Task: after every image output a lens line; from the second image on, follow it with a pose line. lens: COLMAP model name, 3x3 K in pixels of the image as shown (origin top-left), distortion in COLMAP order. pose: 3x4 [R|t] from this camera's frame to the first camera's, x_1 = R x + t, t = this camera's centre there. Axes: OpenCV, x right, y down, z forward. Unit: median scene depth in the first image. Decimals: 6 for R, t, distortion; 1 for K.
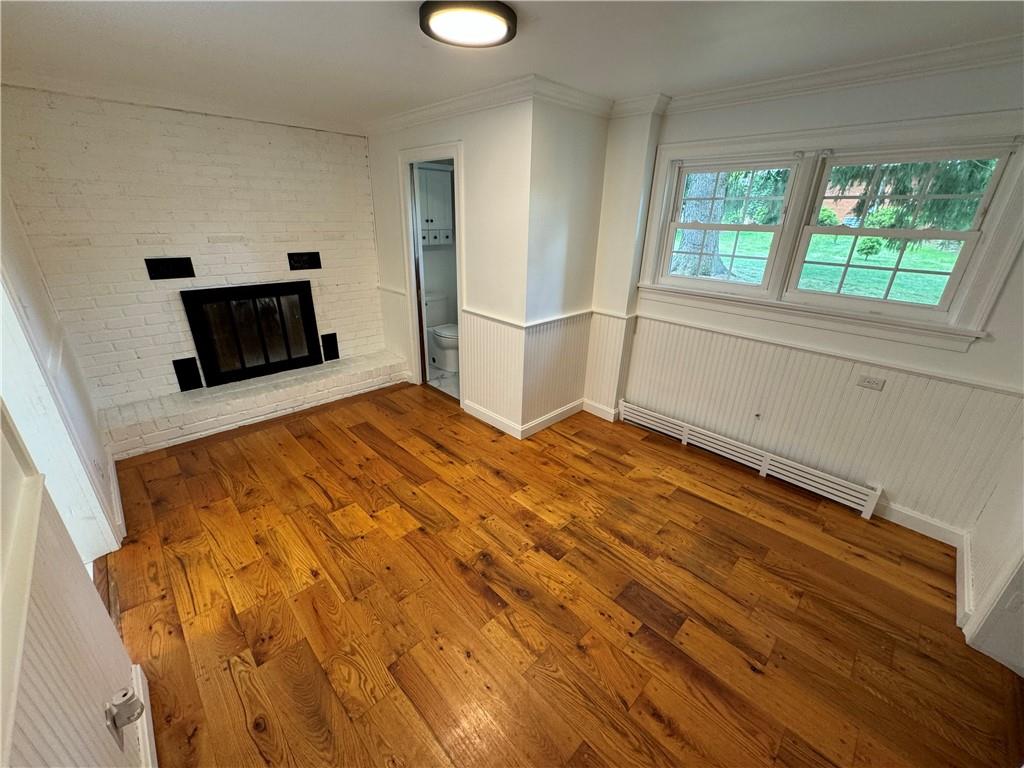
lens RADIAL K [[408.2, 0, 512.0], [0, 408.2, 384.0], [0, 0, 1]] dist [-0.000270, 0.000045]
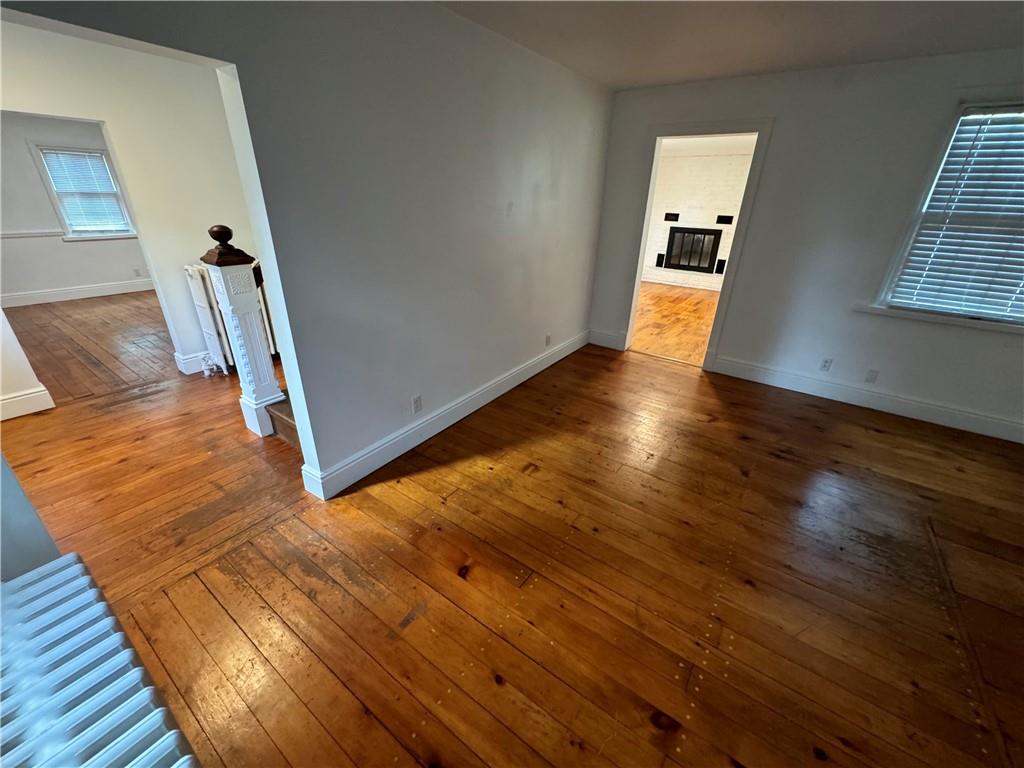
lens RADIAL K [[410.2, 0, 512.0], [0, 410.2, 384.0], [0, 0, 1]] dist [-0.000902, 0.000308]
pose [[0.190719, 0.395787, -0.898320, 1.876150], [-0.394003, 0.869034, 0.299235, 0.282378], [0.899104, 0.296871, 0.321682, -0.486344]]
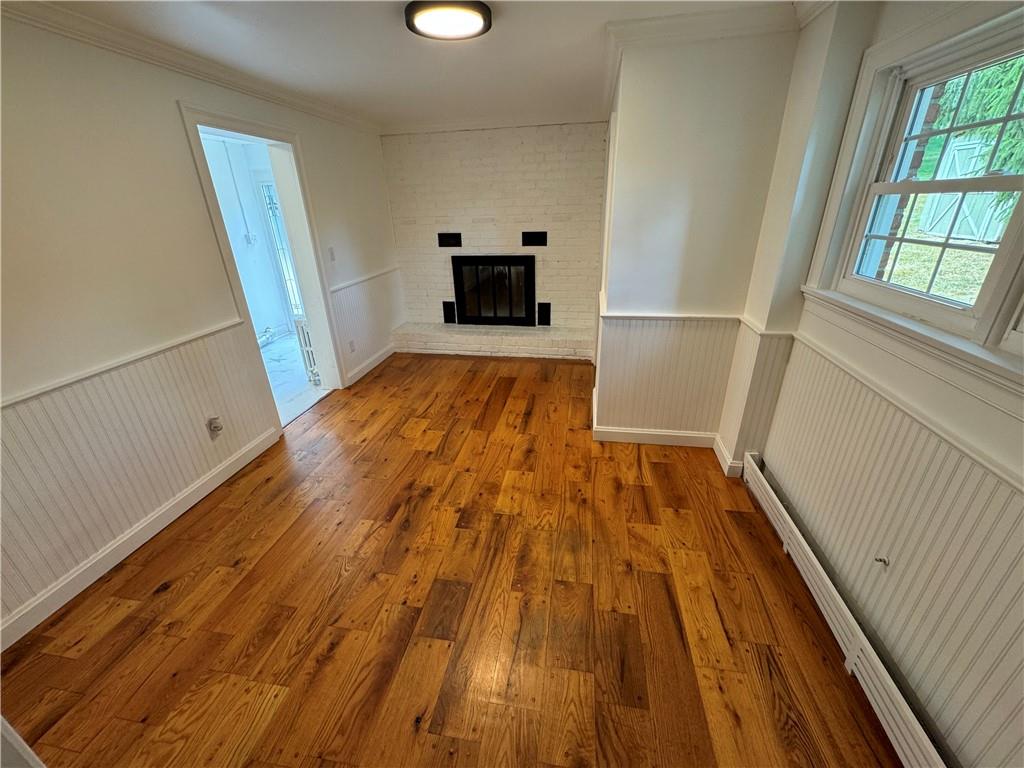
lens RADIAL K [[410.2, 0, 512.0], [0, 410.2, 384.0], [0, 0, 1]] dist [-0.000902, 0.000308]
pose [[0.586243, 0.293488, -0.755105, 0.631632], [-0.274052, 0.948967, 0.156070, -0.083383], [0.762375, 0.115443, 0.636756, 0.290011]]
